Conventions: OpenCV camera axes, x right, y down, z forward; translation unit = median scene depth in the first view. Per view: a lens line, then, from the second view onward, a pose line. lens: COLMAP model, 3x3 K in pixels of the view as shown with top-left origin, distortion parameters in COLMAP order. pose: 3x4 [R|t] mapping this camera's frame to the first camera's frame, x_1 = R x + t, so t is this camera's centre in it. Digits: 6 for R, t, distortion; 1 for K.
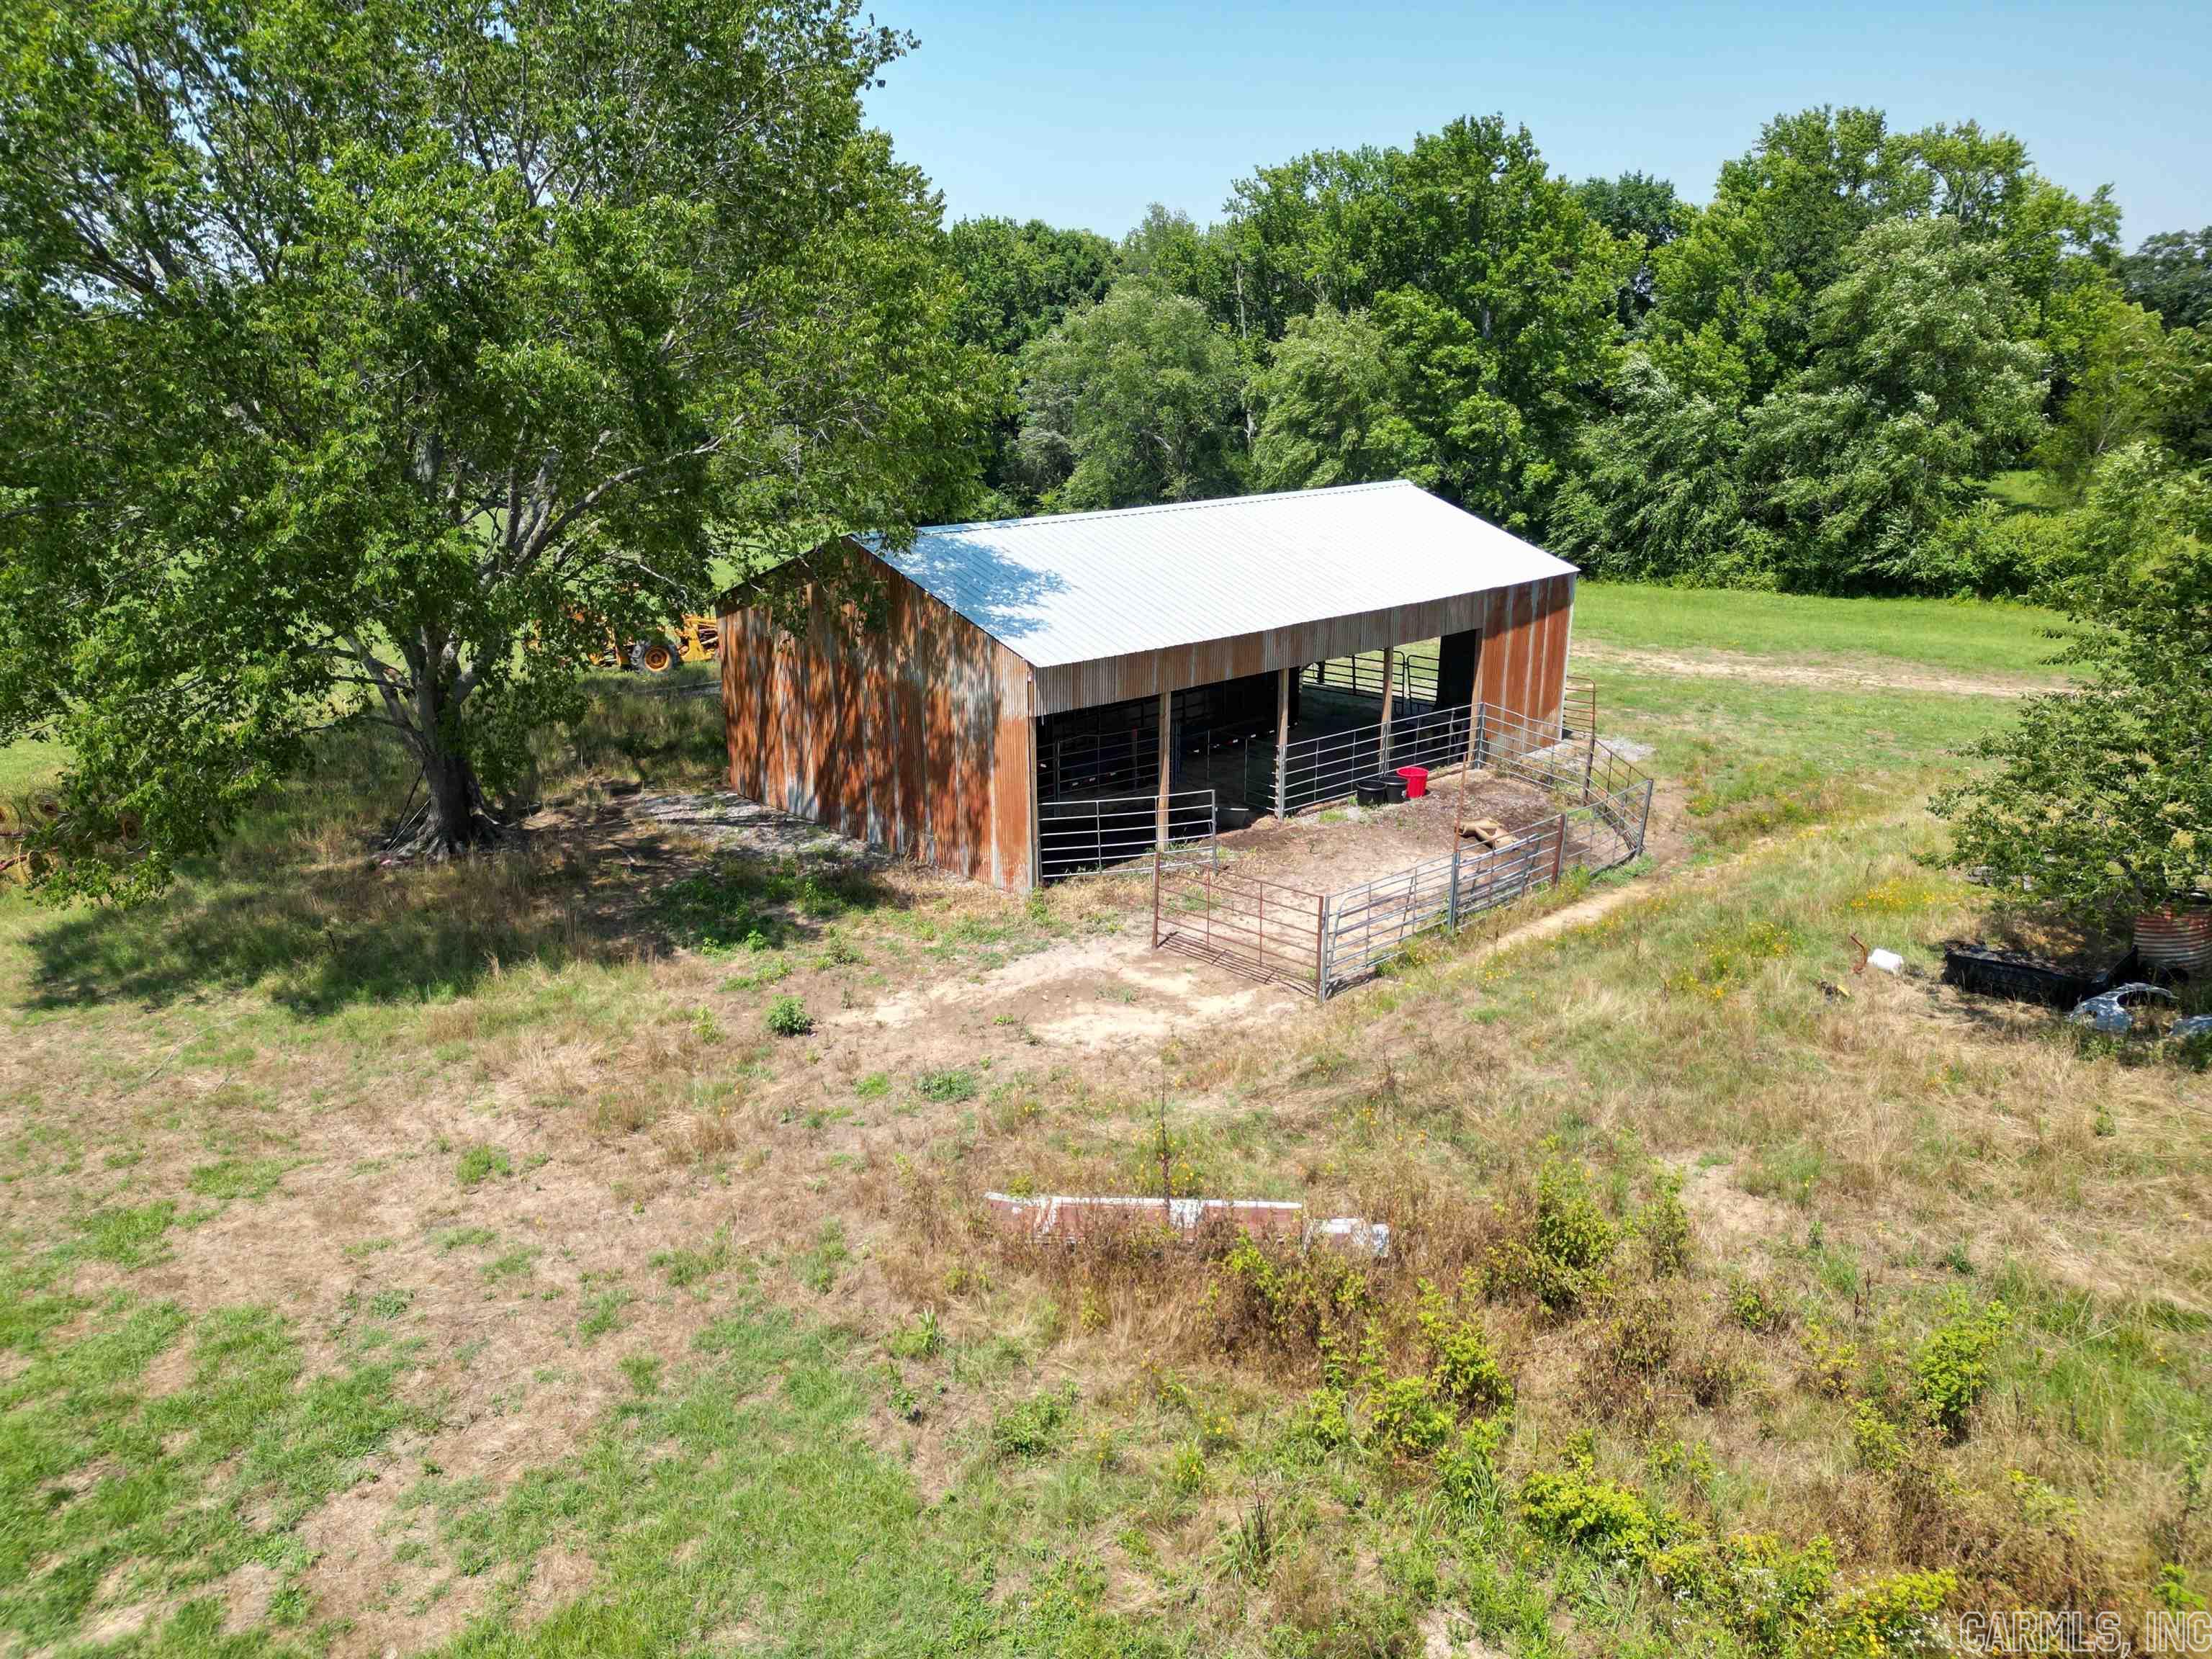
lens RADIAL K [[1560.5, 0, 1108.6], [0, 1560.5, 827.1], [0, 0, 1]] dist [0.057194, -0.048849]
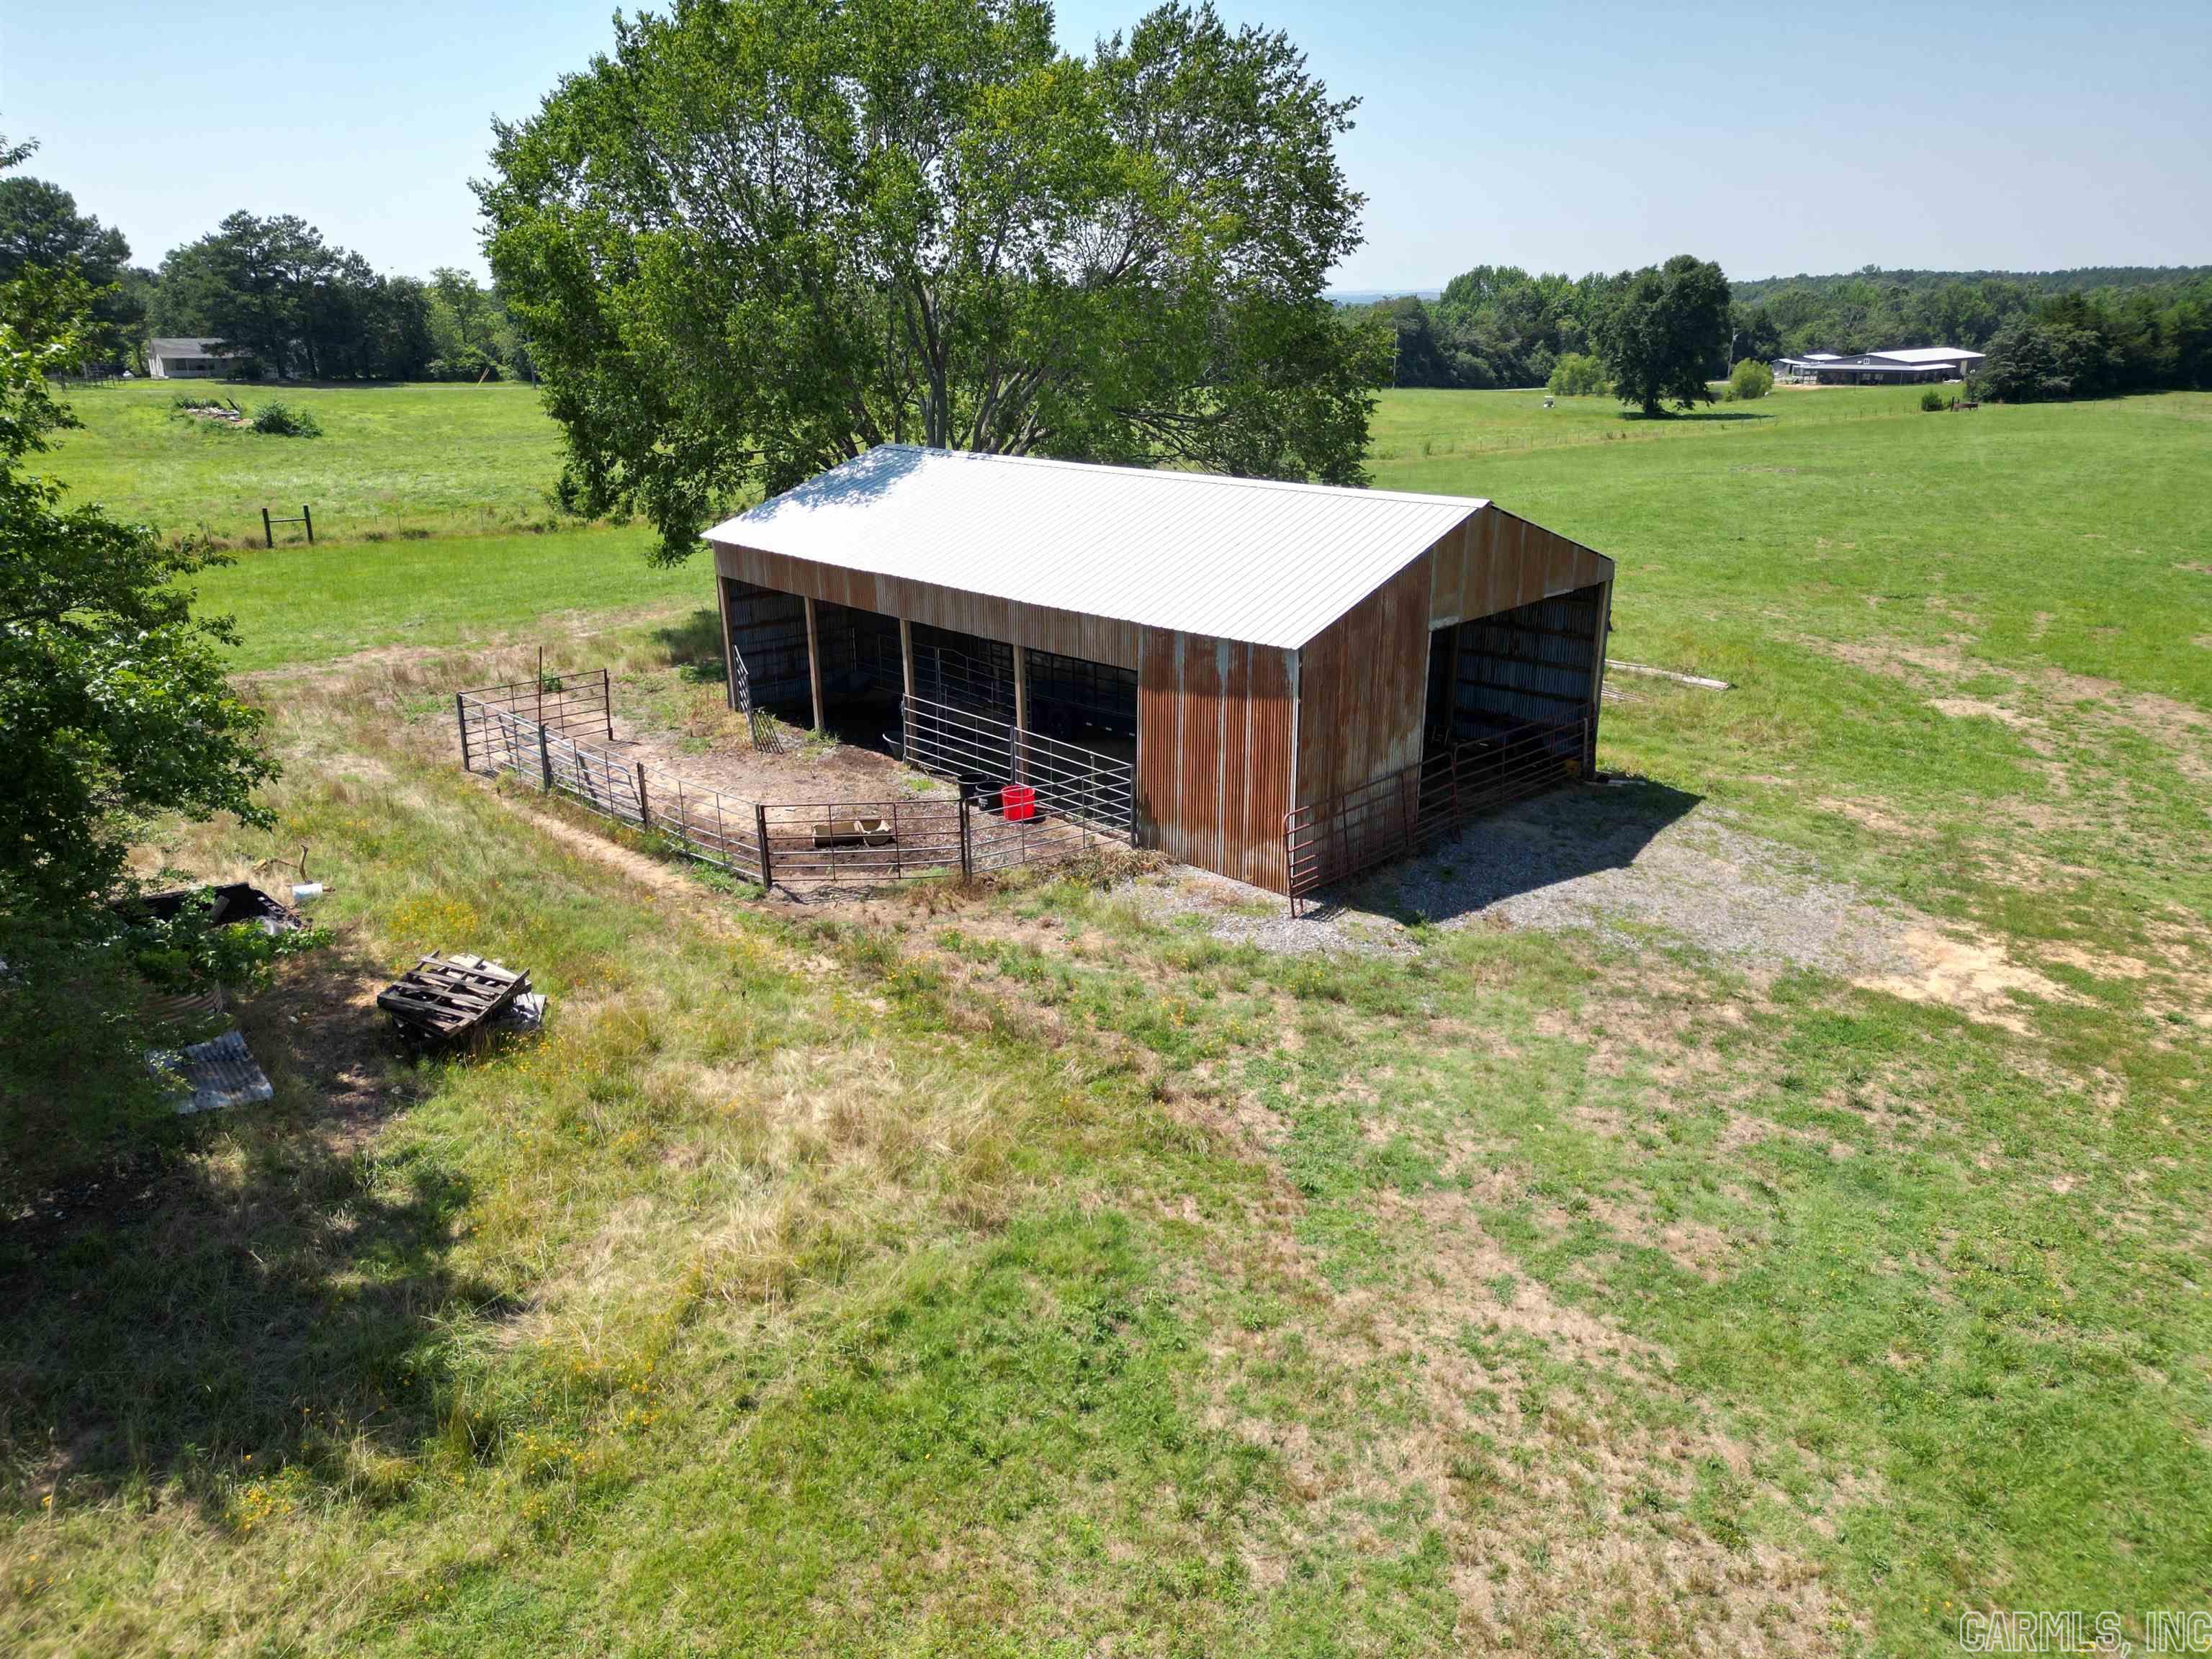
lens RADIAL K [[1560.5, 0, 1108.8], [0, 1560.5, 829.7], [0, 0, 1]] dist [0.057194, -0.048849]
pose [[0.026770, 0.310246, -0.950279, 1.071850], [-0.303621, 0.908234, 0.287966, -0.294546], [0.952417, 0.280816, 0.118511, 0.977686]]
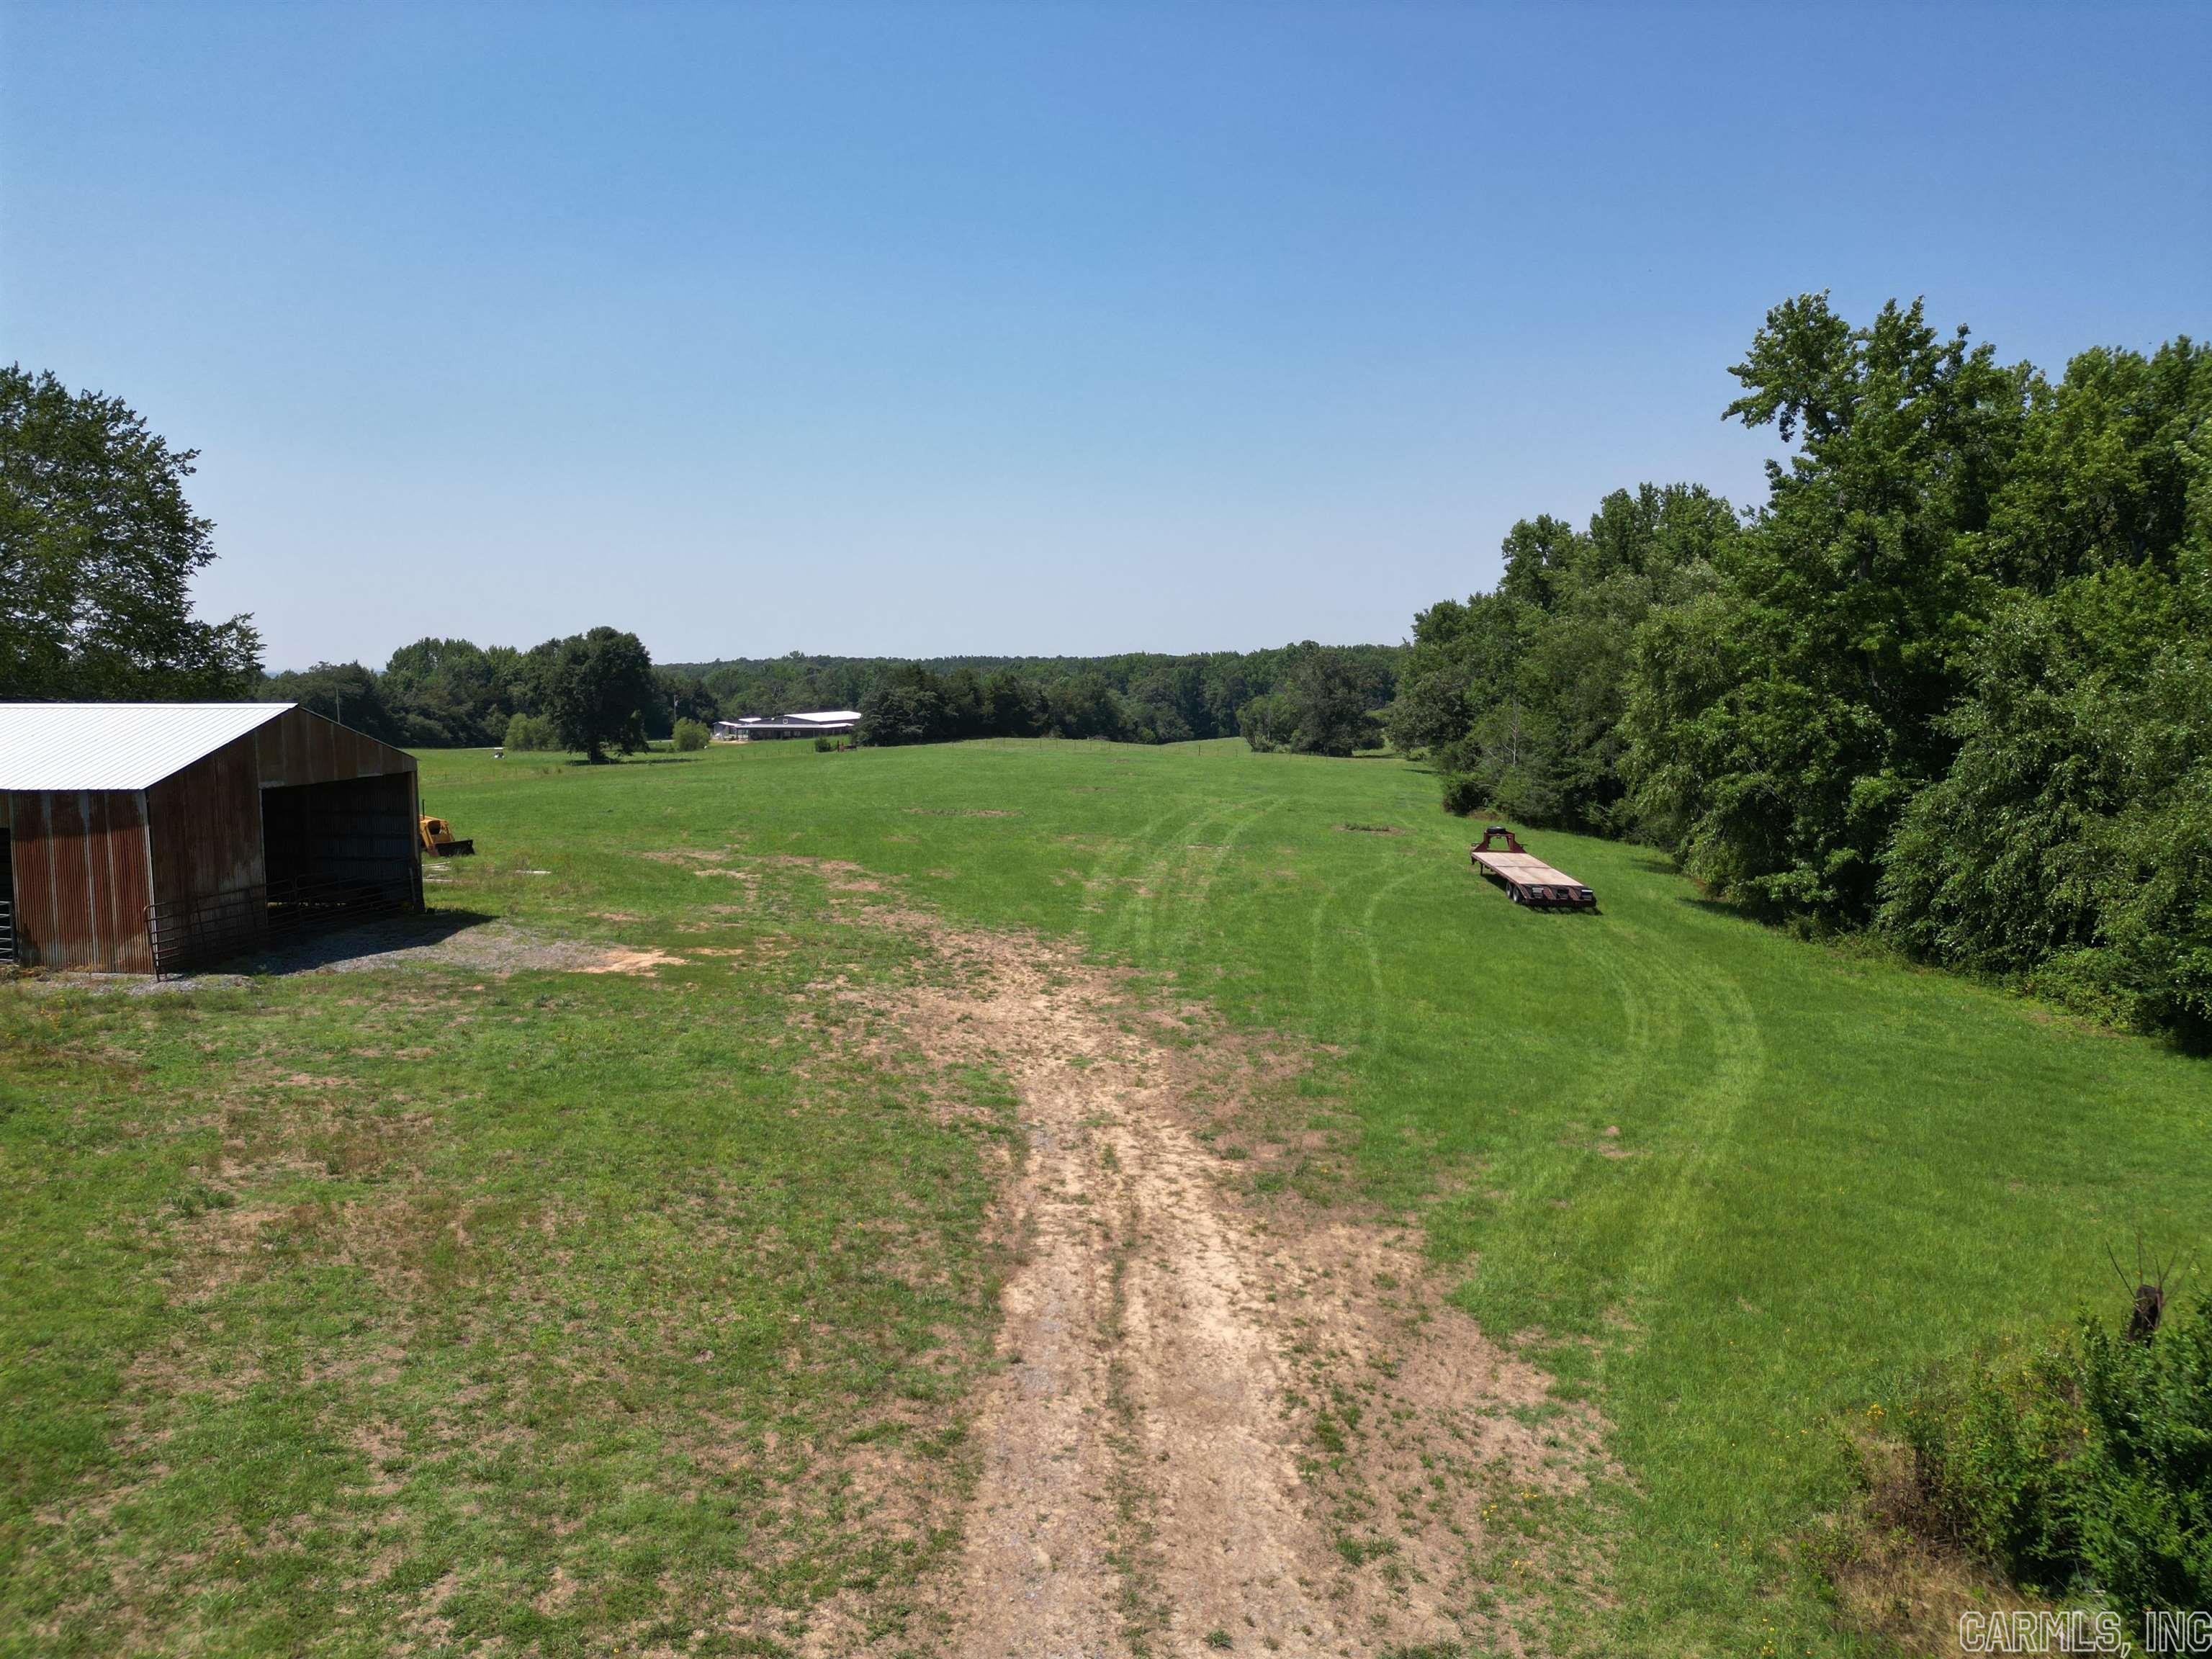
lens RADIAL K [[1560.5, 0, 1115.3], [0, 1560.5, 830.1], [0, 0, 1]] dist [0.057194, -0.048849]
pose [[0.602171, 0.066408, -0.795601, 1.599393], [-0.236852, 0.966530, -0.098592, -0.208748], [0.762425, 0.247808, 0.597745, 0.994323]]
